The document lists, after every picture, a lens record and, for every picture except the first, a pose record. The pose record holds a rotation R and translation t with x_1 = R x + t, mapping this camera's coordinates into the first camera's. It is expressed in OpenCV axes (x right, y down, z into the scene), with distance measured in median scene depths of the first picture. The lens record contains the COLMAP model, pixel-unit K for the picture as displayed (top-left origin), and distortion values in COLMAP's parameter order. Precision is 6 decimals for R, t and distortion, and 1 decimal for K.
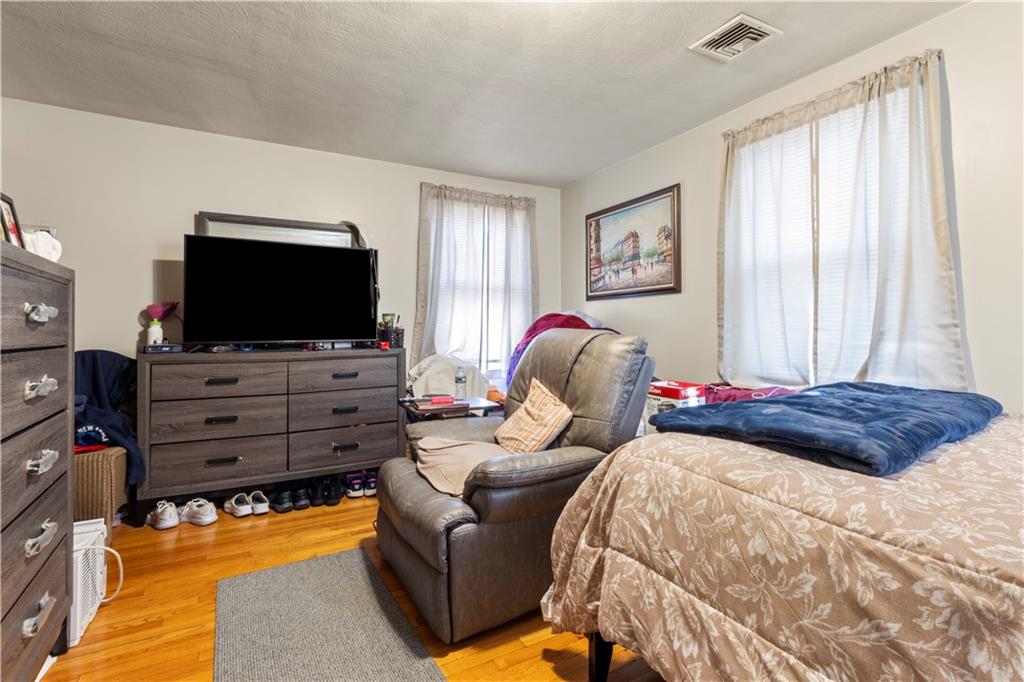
lens RADIAL K [[471.5, 0, 516.2], [0, 471.5, 332.3], [0, 0, 1]] dist [-0.005650, -0.000538]
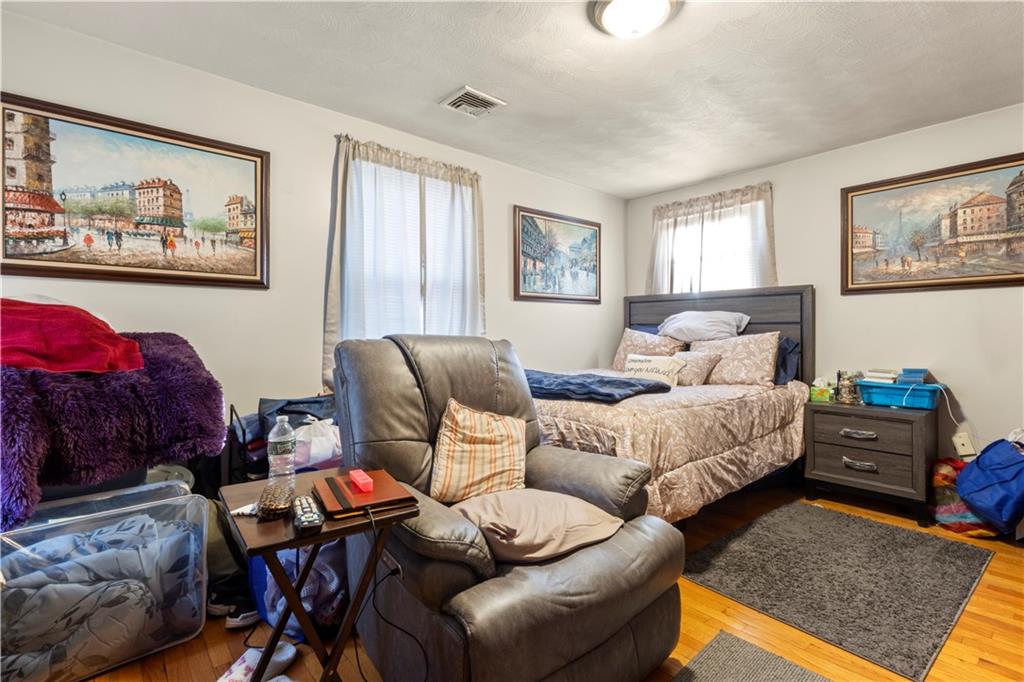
lens RADIAL K [[471.5, 0, 514.8], [0, 471.5, 337.9], [0, 0, 1]] dist [-0.005650, -0.000538]
pose [[-0.195201, 0.001187, 0.980763, -0.461458], [0.007537, 0.999972, 0.000290, 0.000469], [-0.980734, 0.007448, -0.195204, 0.670418]]
